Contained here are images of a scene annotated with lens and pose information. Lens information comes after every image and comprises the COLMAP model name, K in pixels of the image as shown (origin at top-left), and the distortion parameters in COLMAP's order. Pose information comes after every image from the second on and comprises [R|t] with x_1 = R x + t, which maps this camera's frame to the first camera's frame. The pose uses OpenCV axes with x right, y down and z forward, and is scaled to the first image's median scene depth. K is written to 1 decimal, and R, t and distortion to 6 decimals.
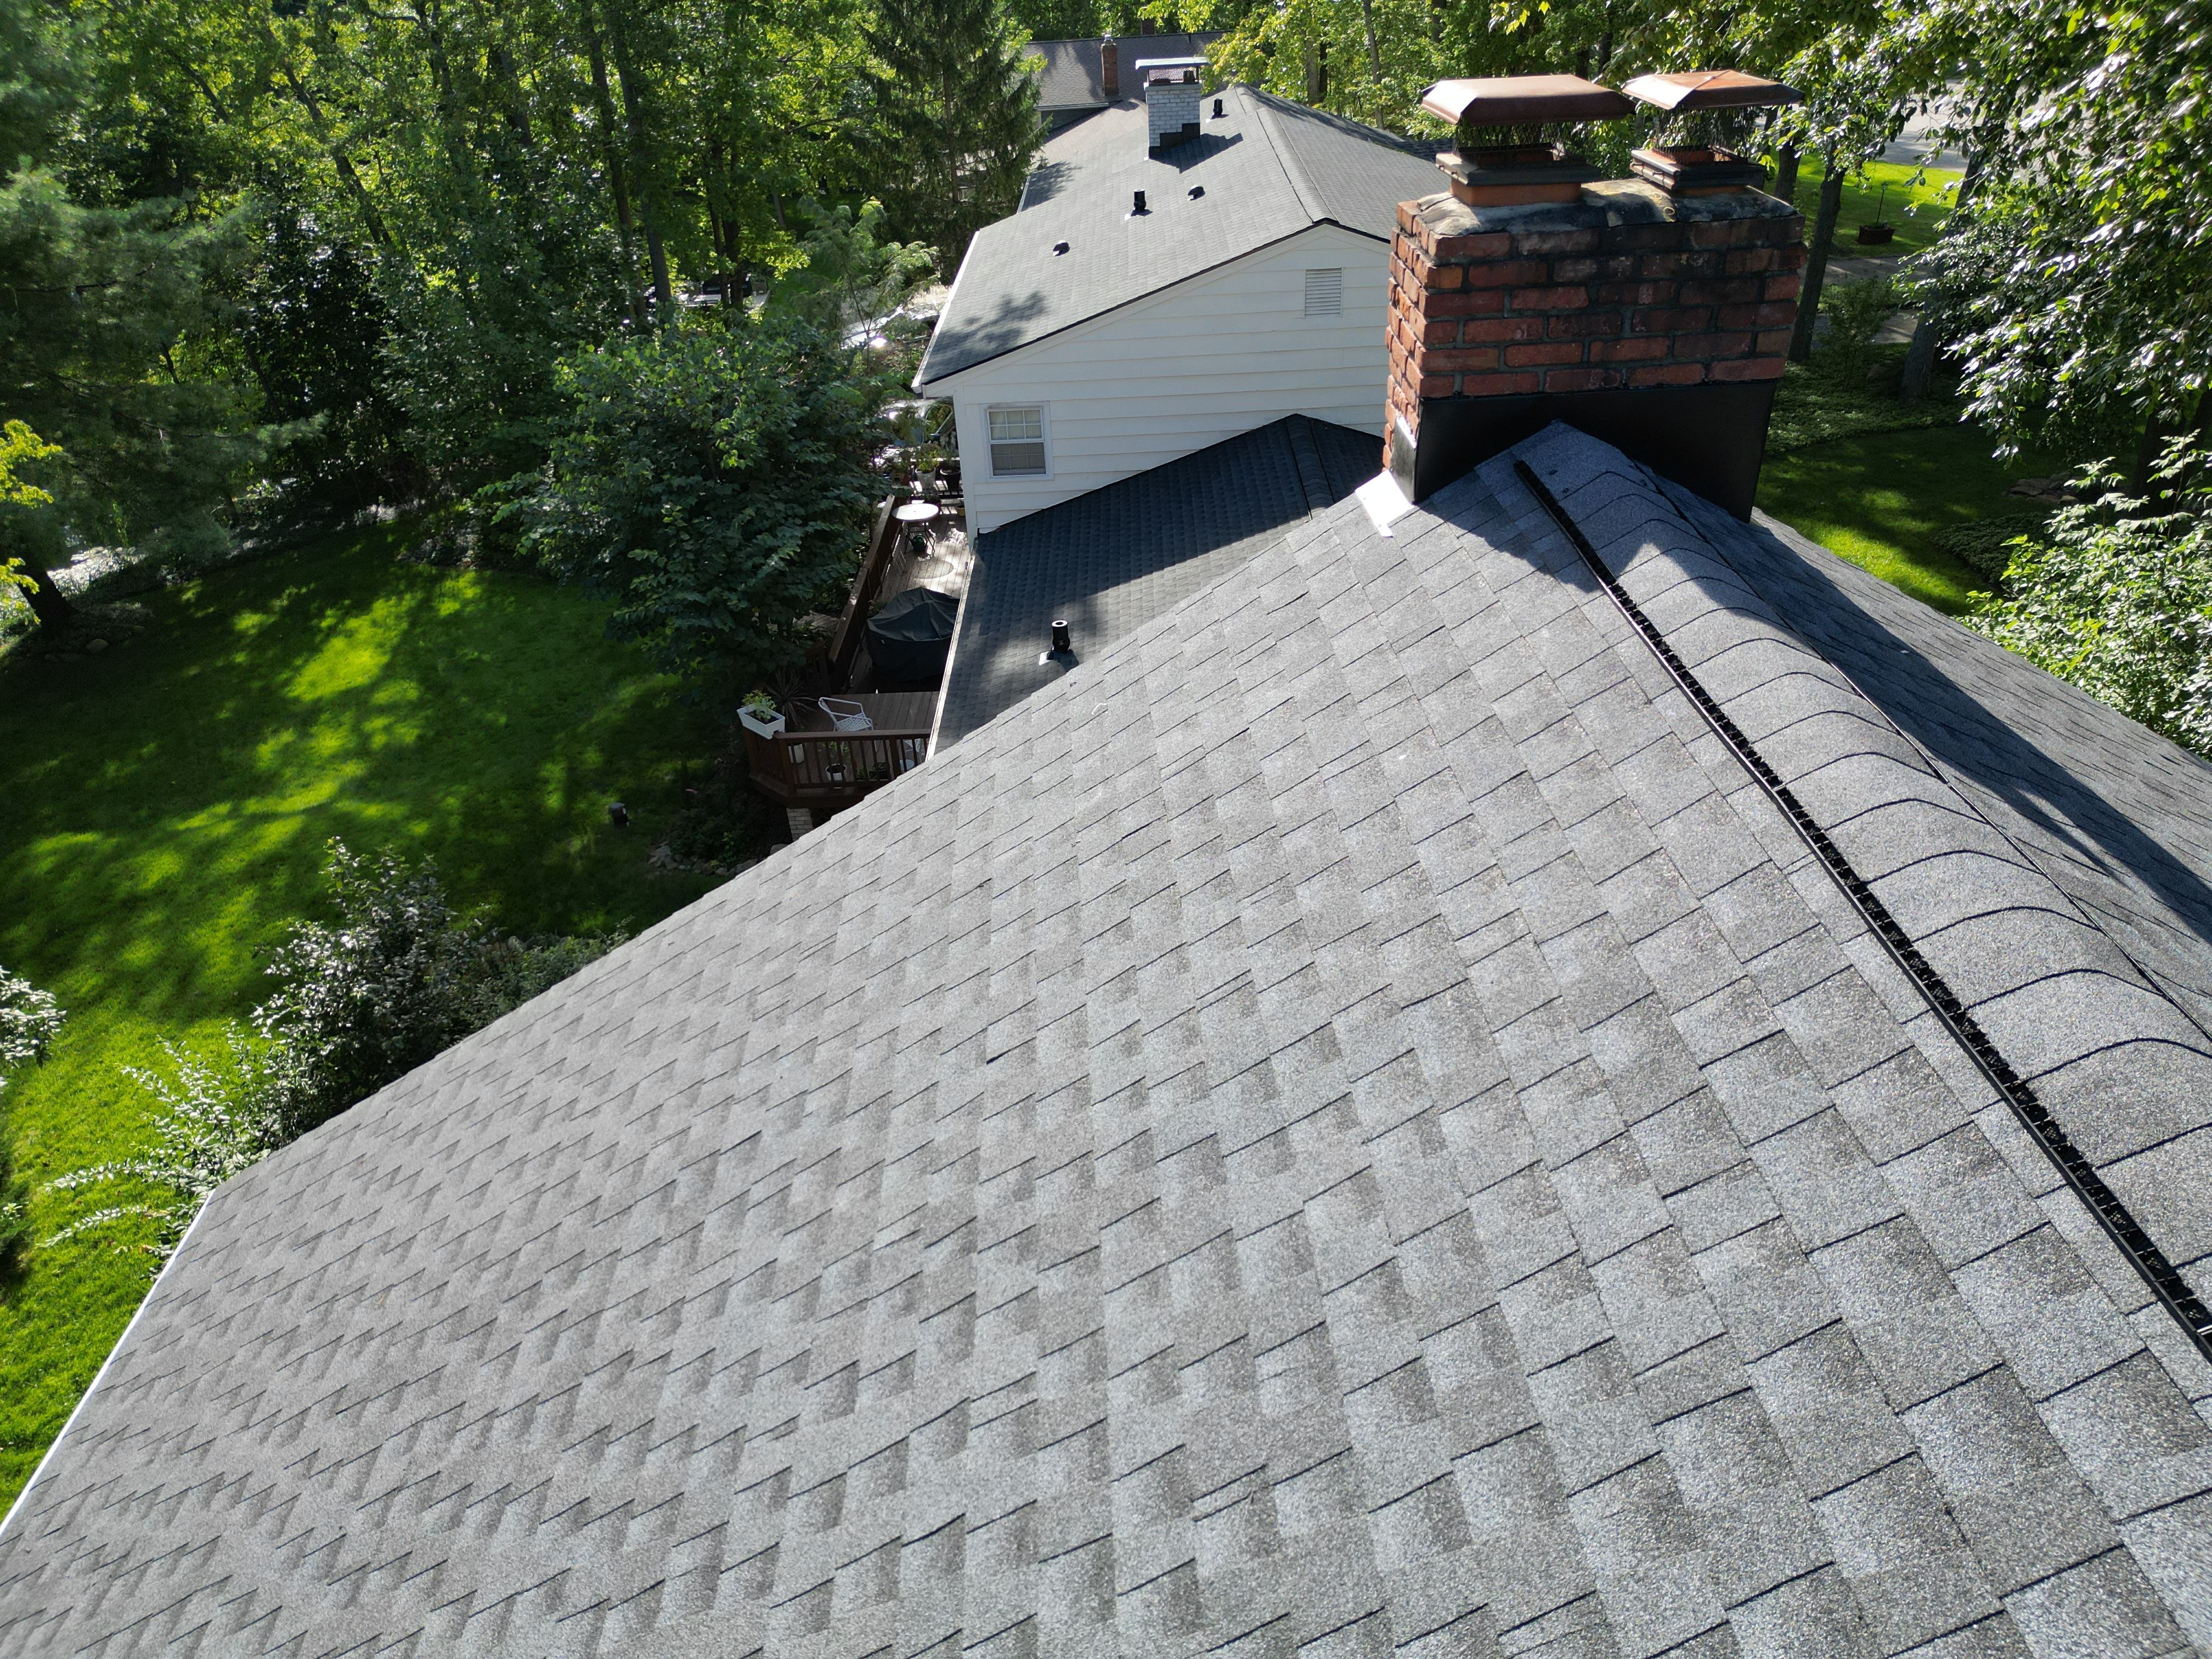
lens RADIAL K [[1544.0, 0, 1105.7], [0, 1544.0, 836.5], [0, 0, 1]] dist [0.080070, -0.078342]
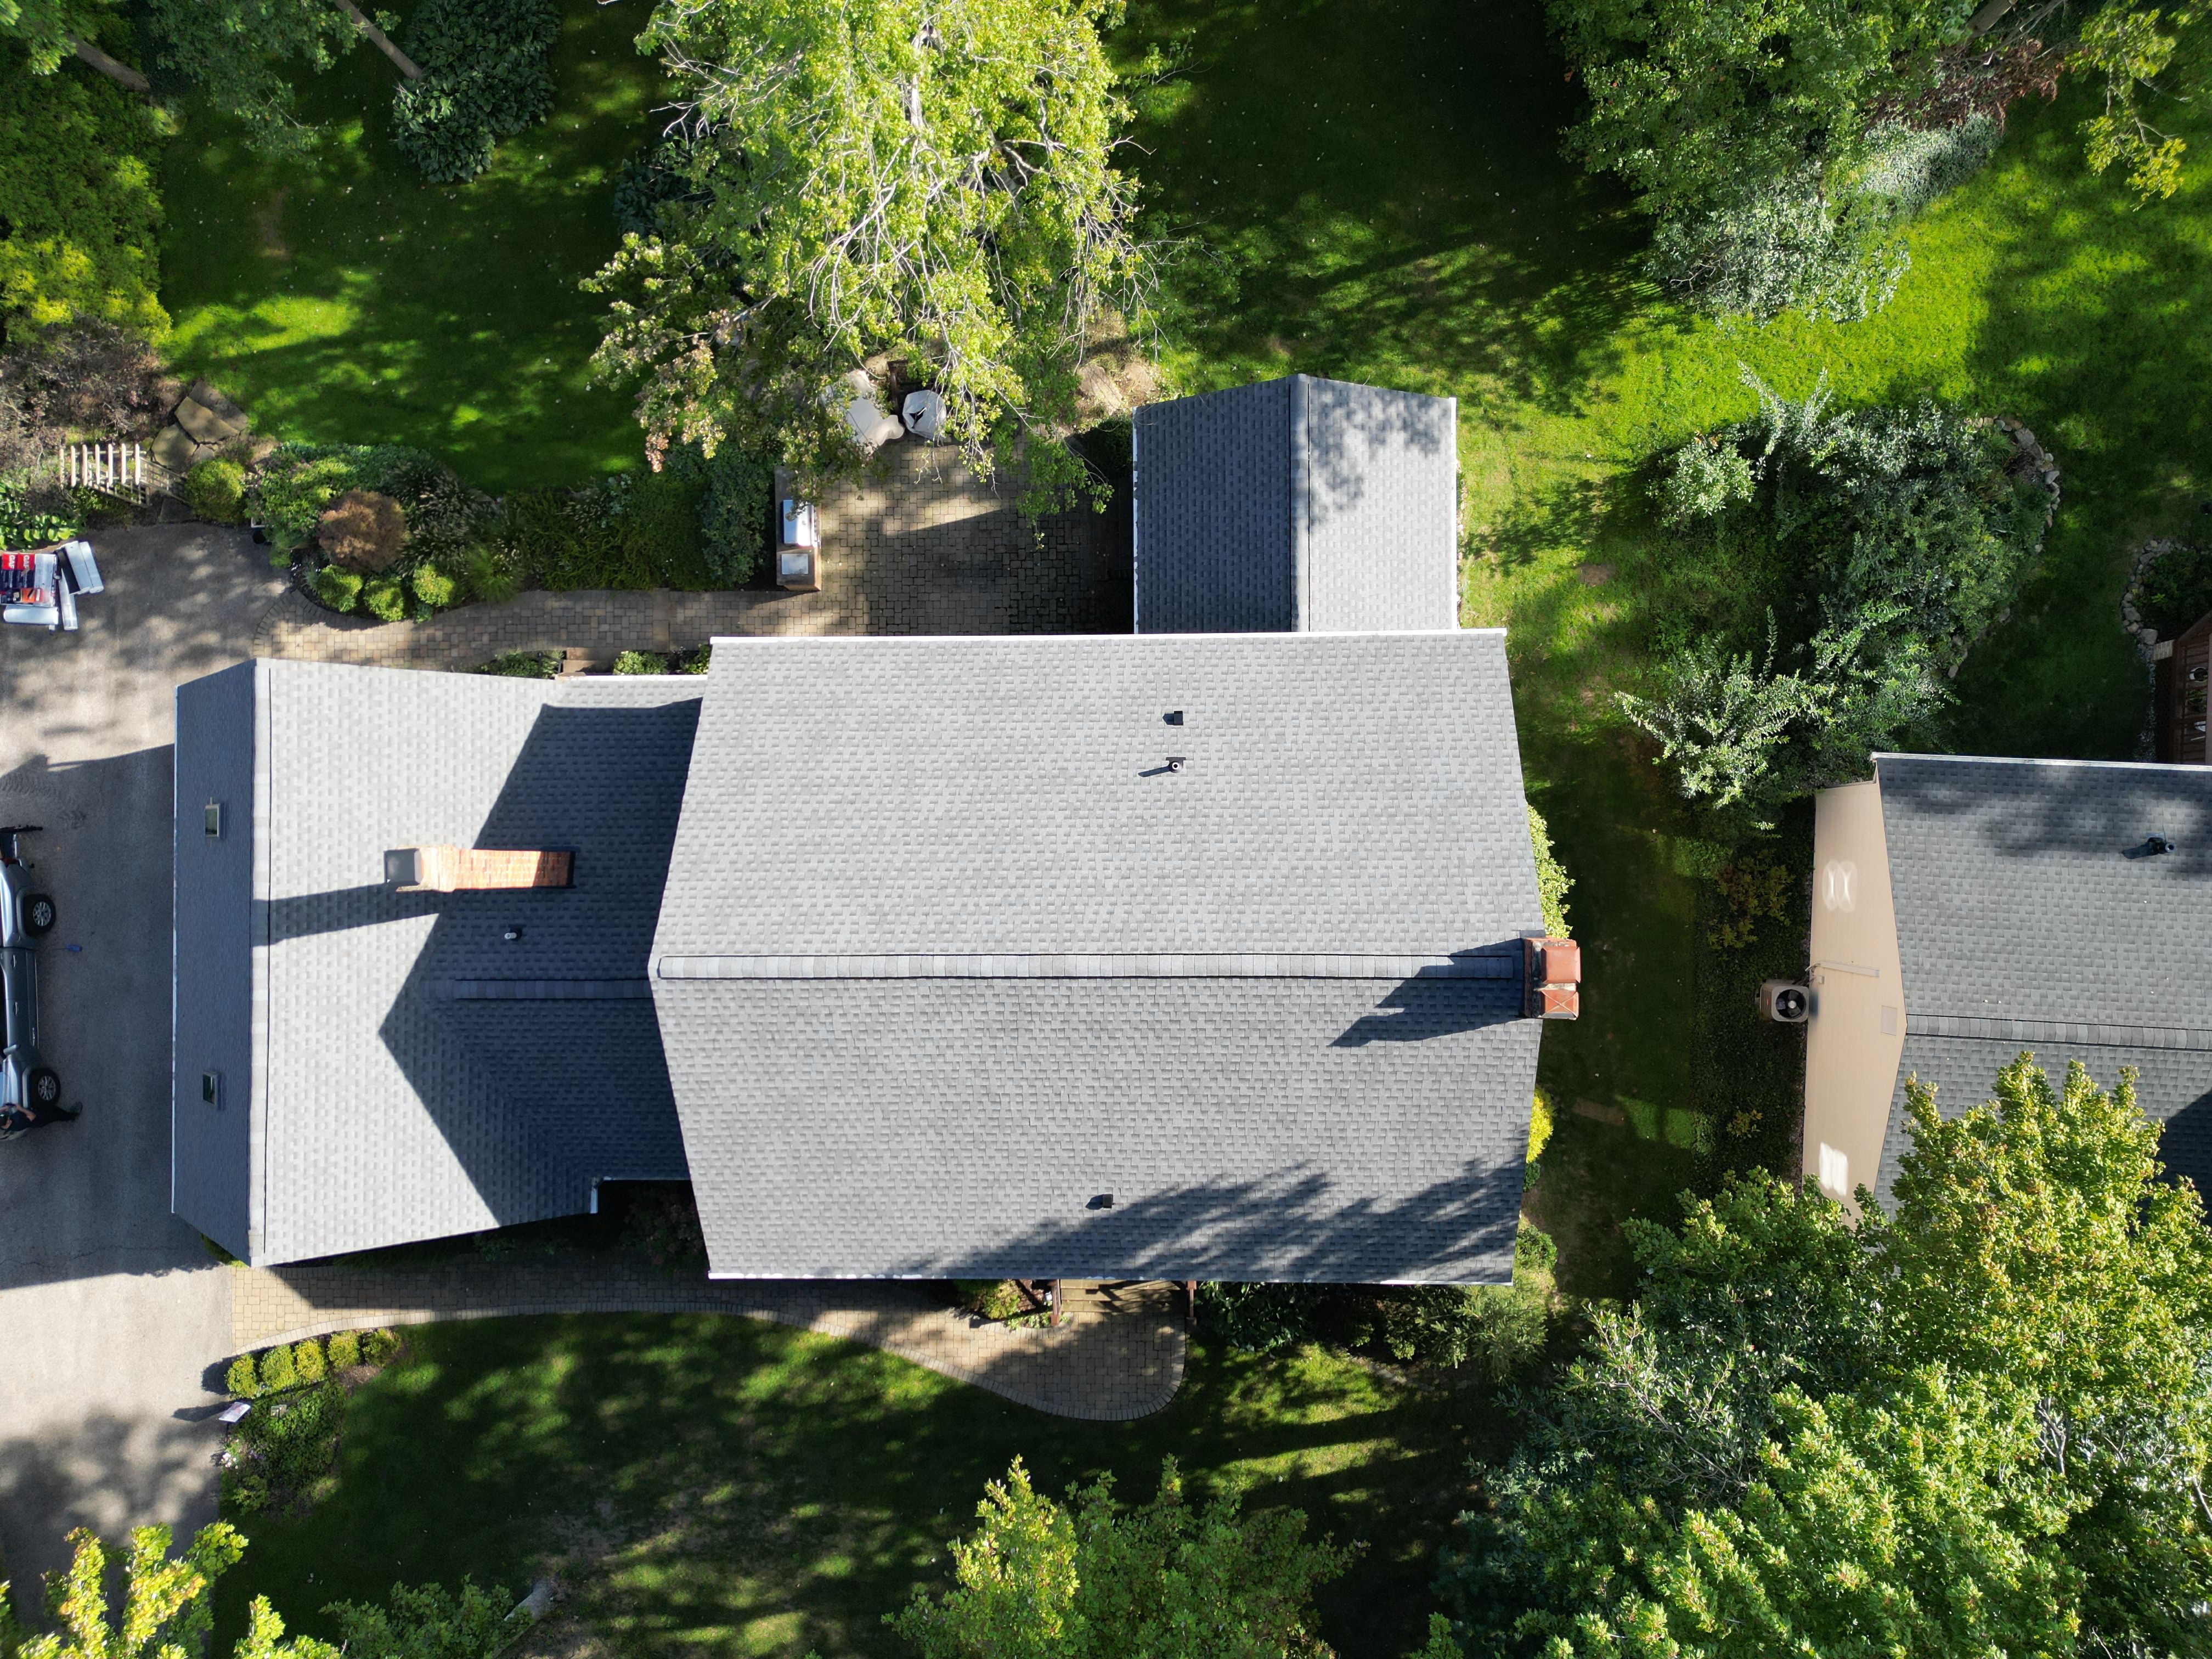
lens RADIAL K [[1549.9, 0, 1106.0], [0, 1549.9, 829.5], [0, 0, 1]] dist [0.067092, -0.066897]
pose [[-0.033726, 0.999042, 0.027873, -0.245589], [-0.479735, -0.040648, 0.876472, -4.339379], [0.876765, 0.016188, 0.480646, -2.729301]]
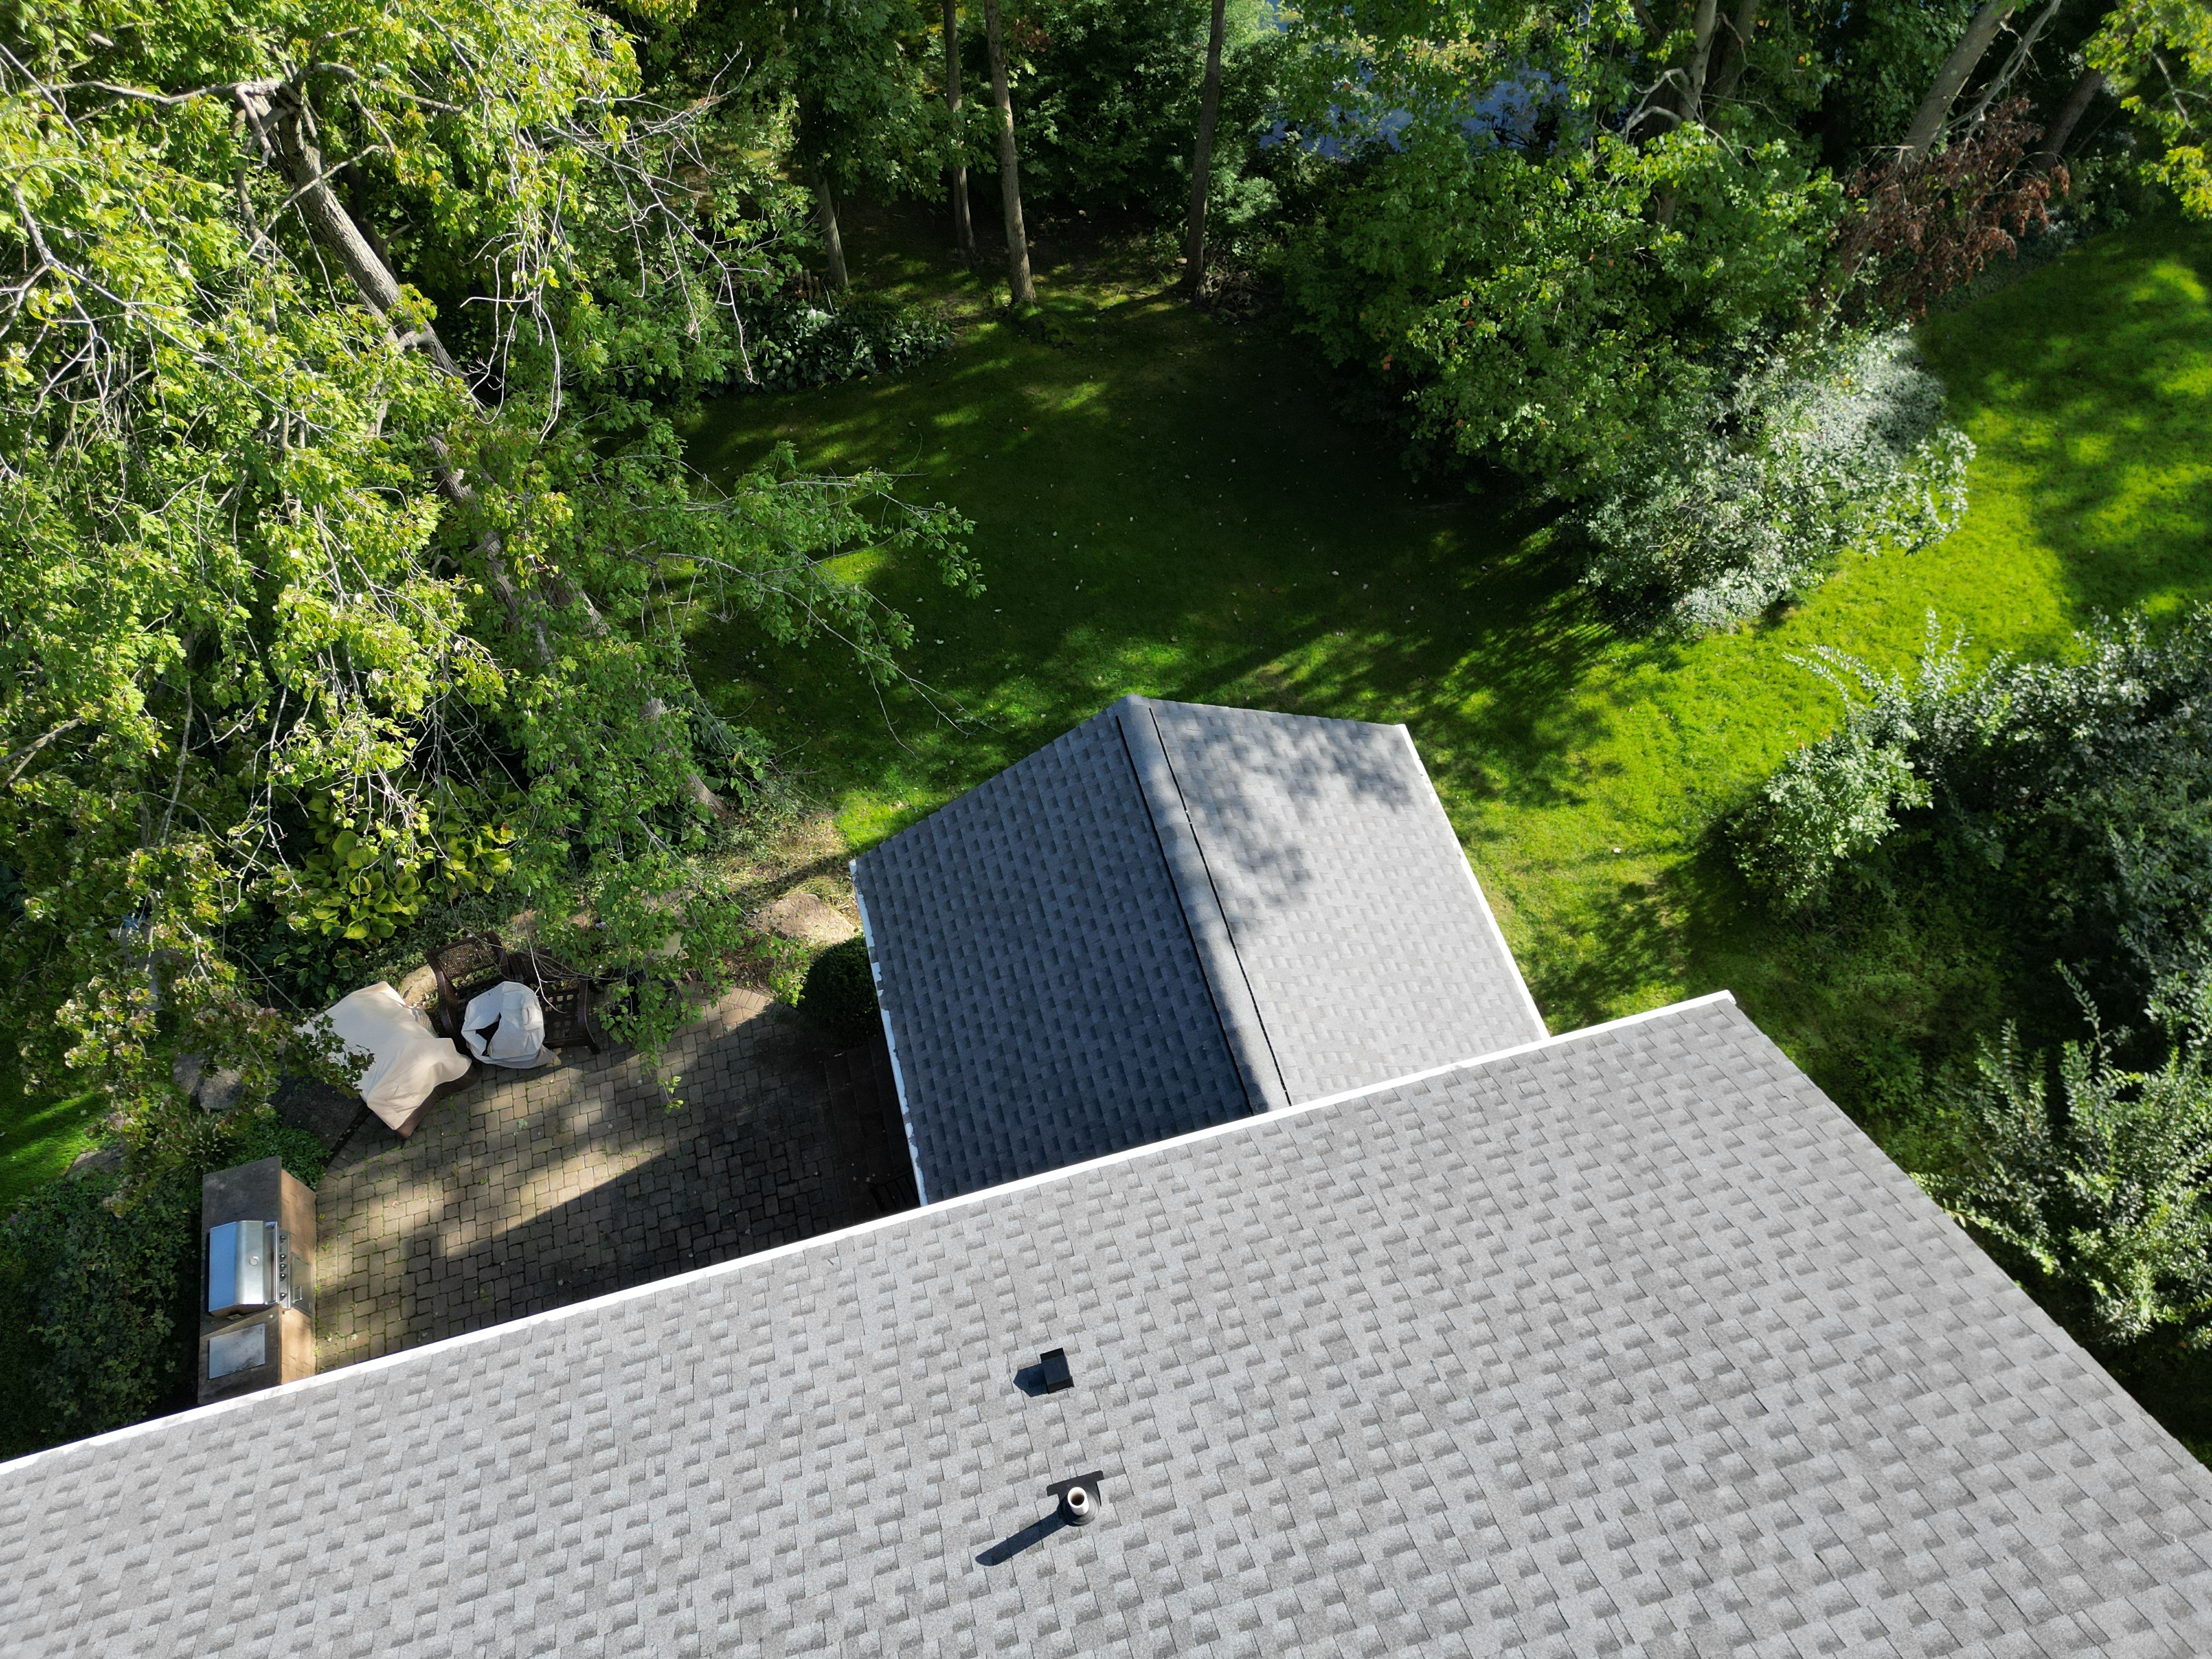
lens RADIAL K [[1548.7, 0, 1106.1], [0, 1548.7, 837.3], [0, 0, 1]] dist [0.077664, -0.080745]
pose [[0.223517, 0.857190, -0.463966, -0.121296], [-0.492632, 0.510086, 0.705071, -1.171406], [0.841043, 0.070969, 0.536292, -0.782281]]
